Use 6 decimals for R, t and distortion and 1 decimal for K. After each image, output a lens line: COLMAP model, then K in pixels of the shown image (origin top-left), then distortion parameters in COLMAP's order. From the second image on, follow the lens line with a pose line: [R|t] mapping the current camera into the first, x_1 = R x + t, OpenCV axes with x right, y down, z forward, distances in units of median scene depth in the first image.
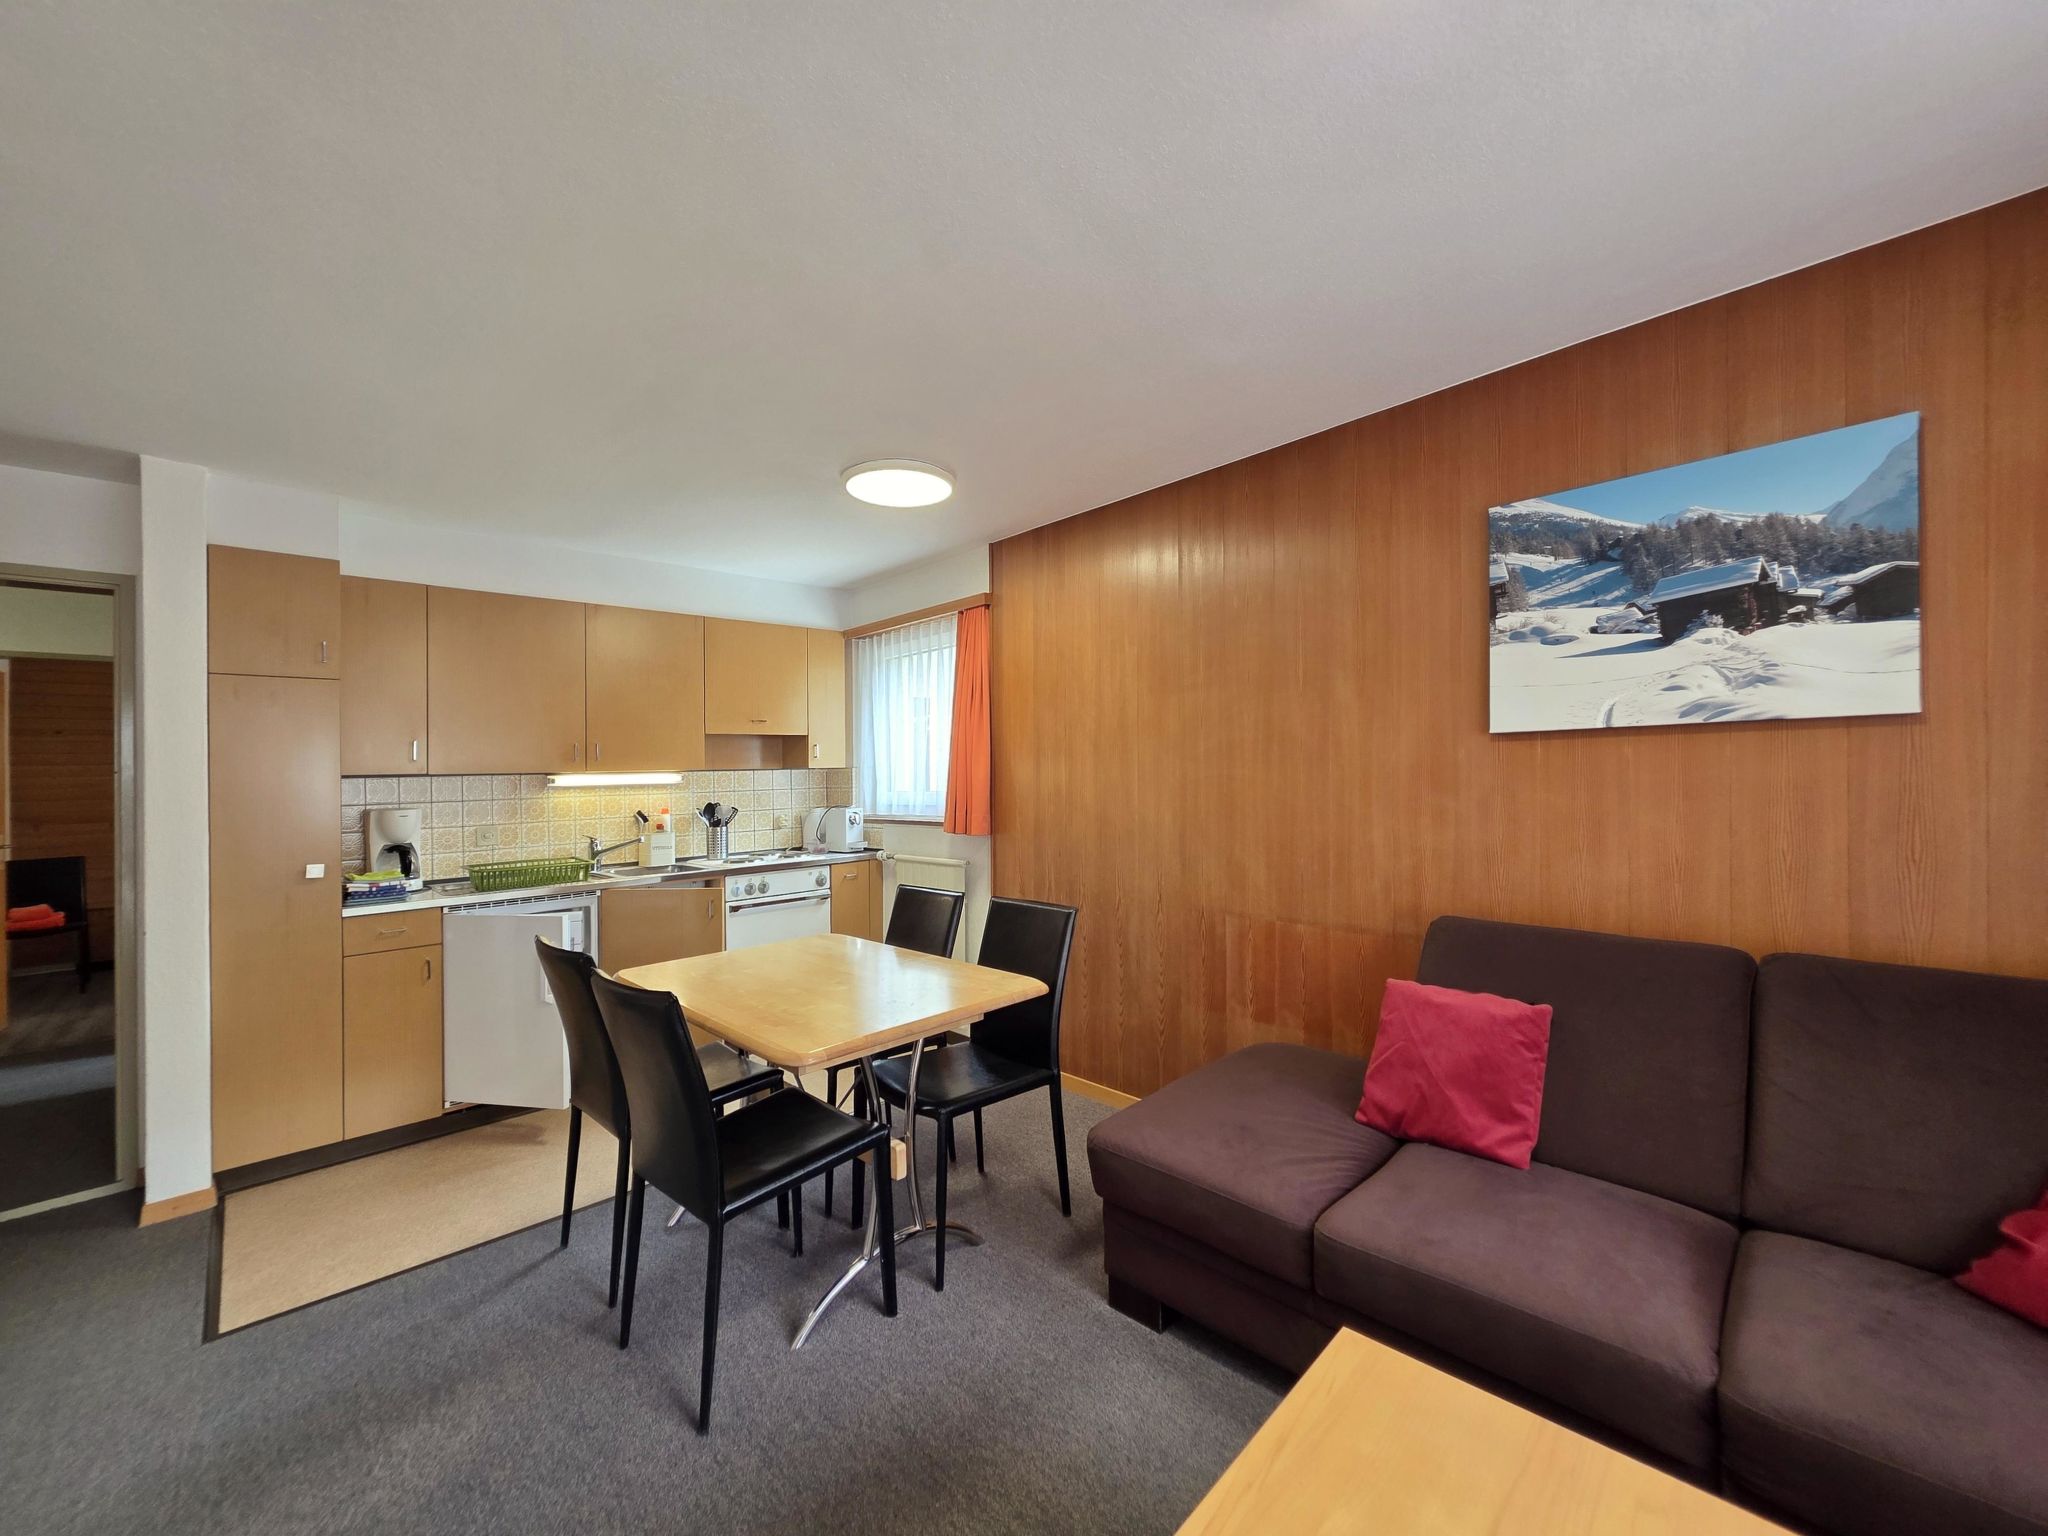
lens RADIAL K [[808.3, 0, 1024.0], [0, 808.3, 768.0], [0, 0, 1]] dist [-0.001173, -0.000126]
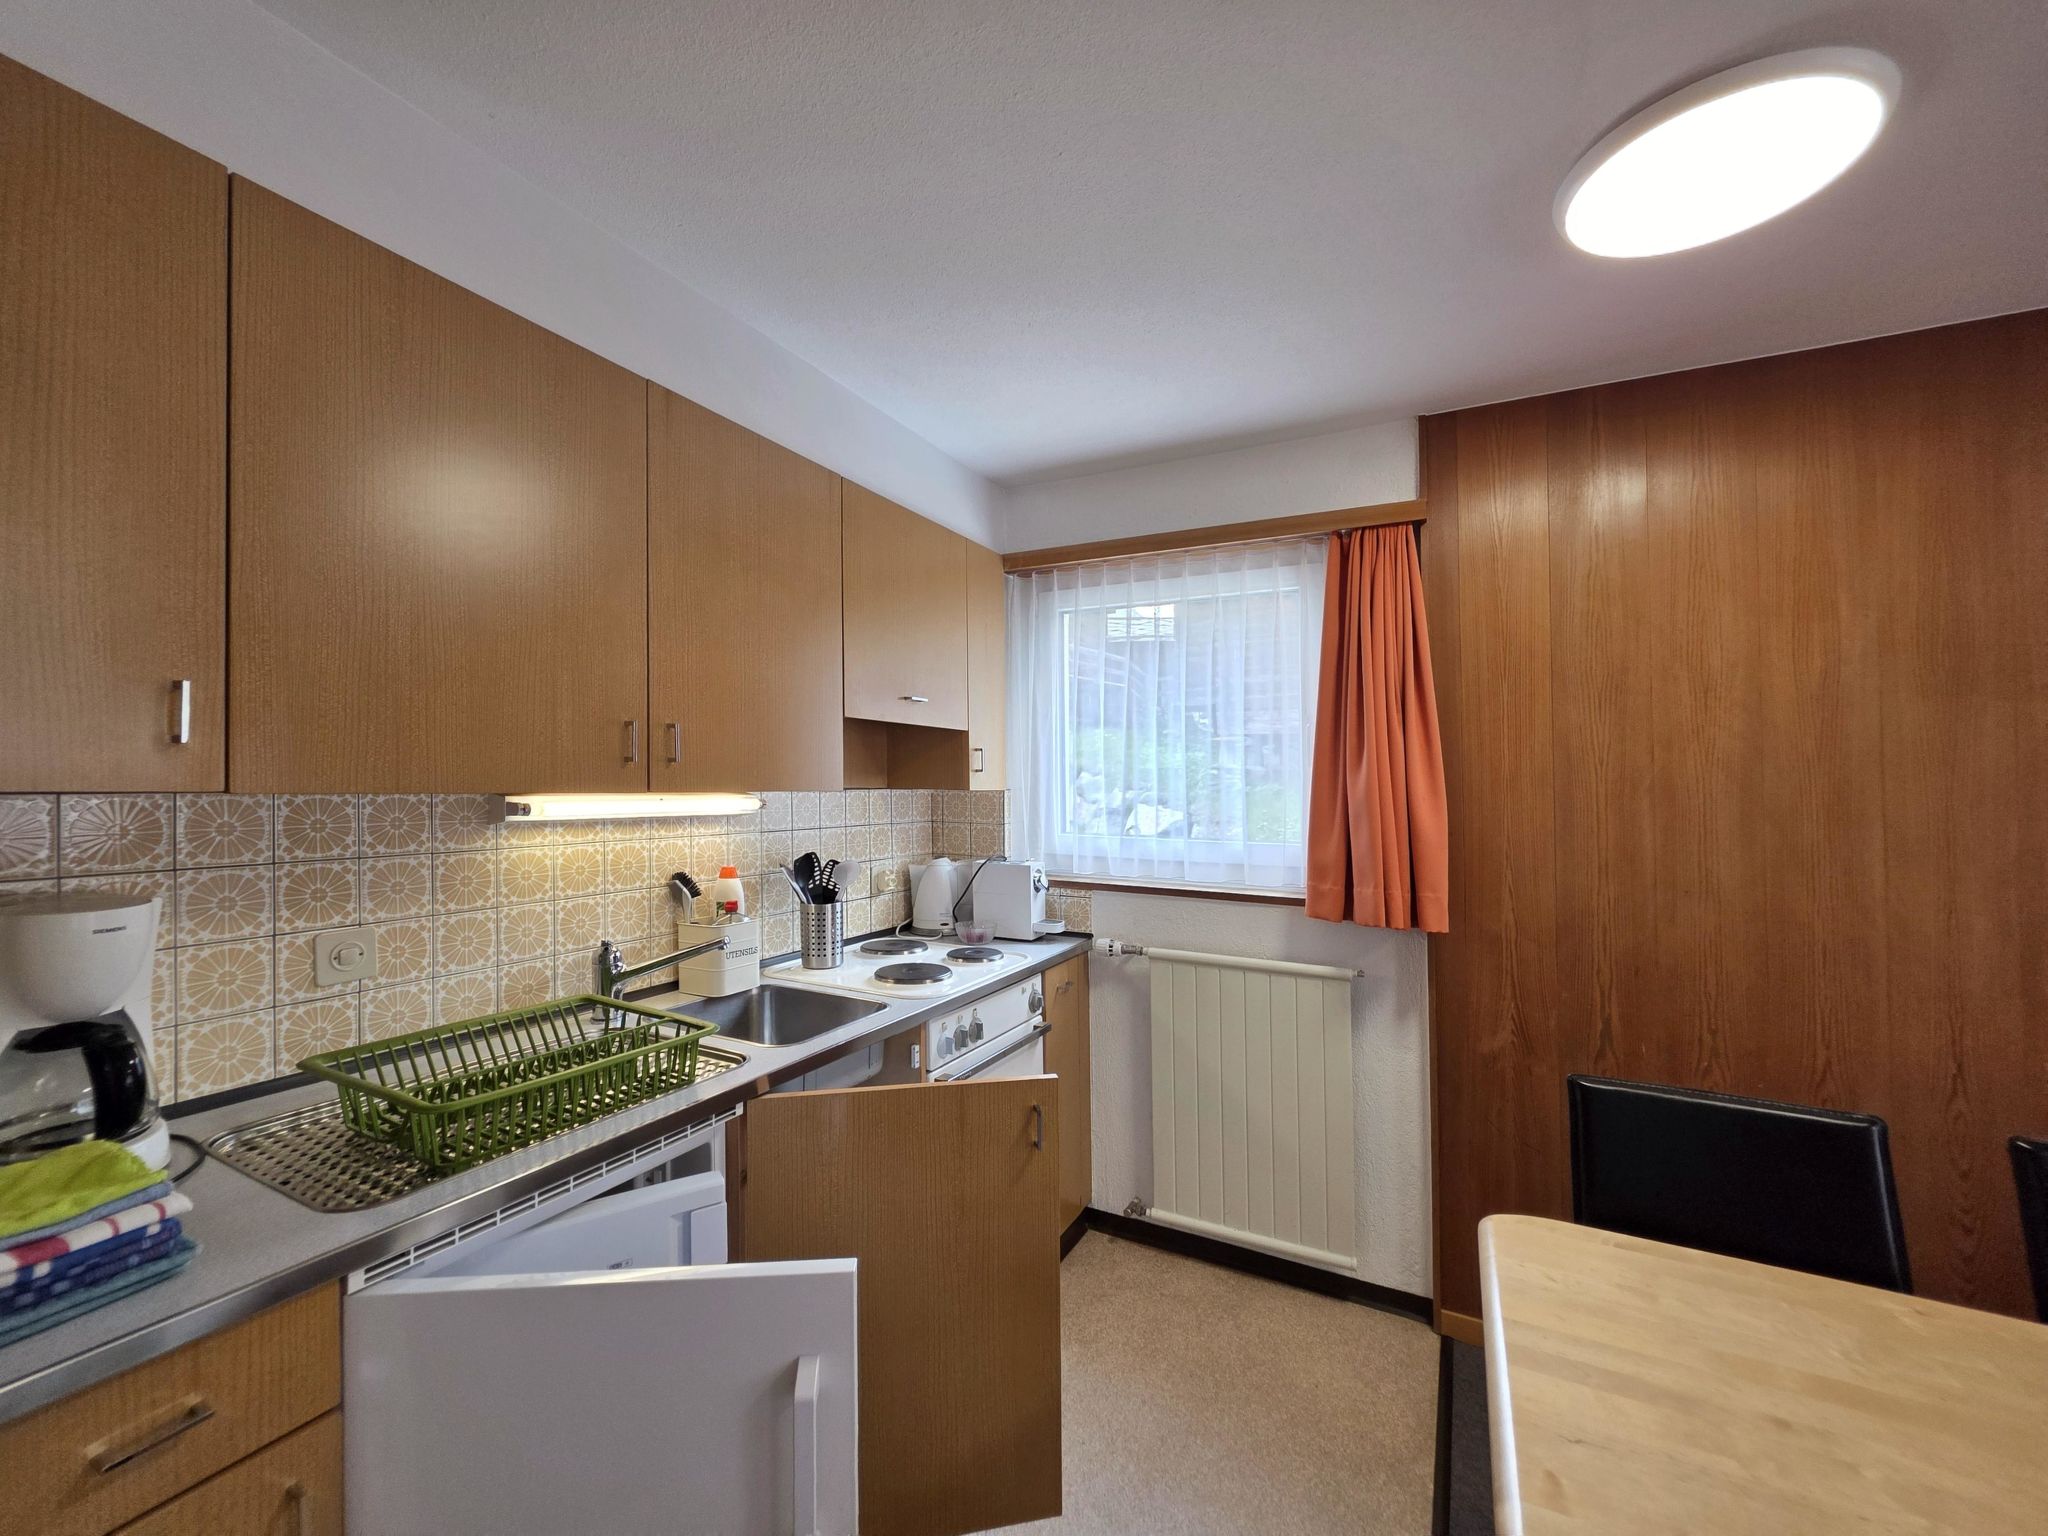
lens RADIAL K [[827.0, 0, 1036.0], [0, 827.0, 779.7], [0, 0, 1]] dist [-0.000888, -0.000315]
pose [[0.944211, 0.039558, 0.326958, -0.457383], [-0.039900, 0.999188, -0.005664, -0.006010], [-0.326916, -0.007698, 0.945022, 0.502000]]
